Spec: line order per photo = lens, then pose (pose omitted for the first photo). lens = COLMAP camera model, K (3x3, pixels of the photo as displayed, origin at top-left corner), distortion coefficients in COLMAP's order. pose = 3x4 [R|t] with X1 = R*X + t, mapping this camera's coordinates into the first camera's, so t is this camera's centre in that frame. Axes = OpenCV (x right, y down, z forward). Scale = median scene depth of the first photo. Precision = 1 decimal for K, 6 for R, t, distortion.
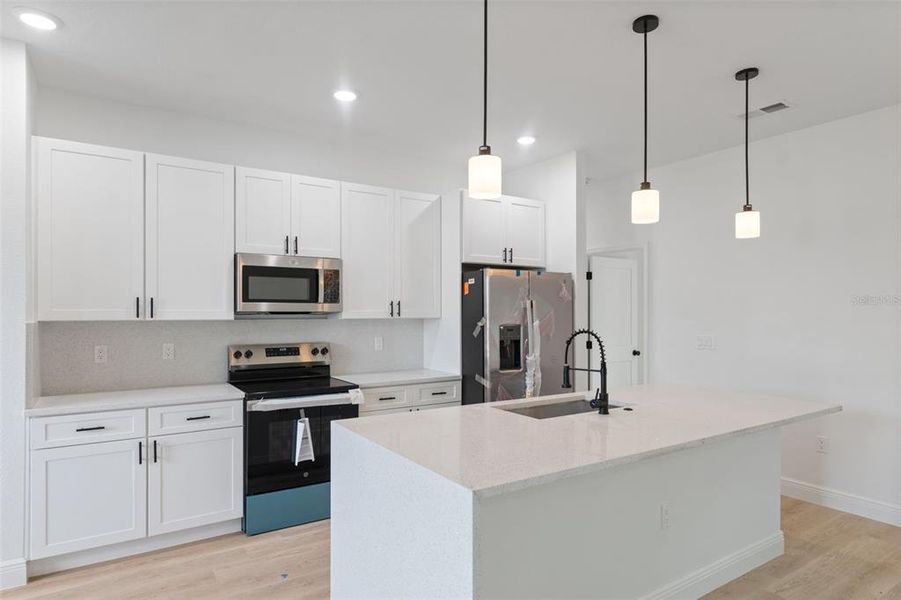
lens RADIAL K [[509.1, 0, 449.0], [0, 509.1, 309.7], [0, 0, 1]] dist [0.002149, 0.000569]
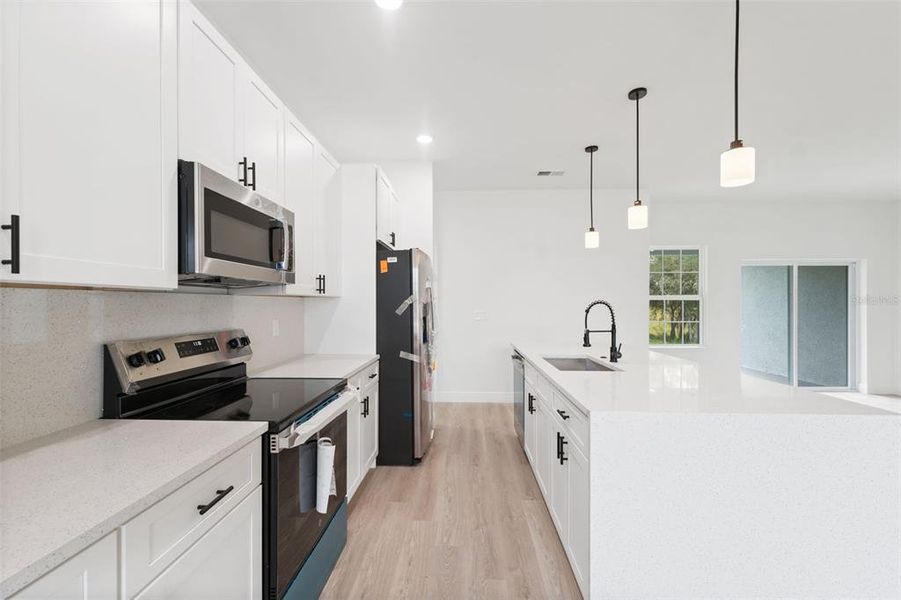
lens RADIAL K [[365.7, 0, 450.5], [0, 365.7, 300.0], [0, 0, 1]] dist [0.000796, 0.000086]
pose [[0.593384, 0.005427, 0.804901, -0.517265], [-0.003319, 0.999985, -0.004295, 0.028919], [-0.804913, -0.000123, 0.593393, 0.523415]]
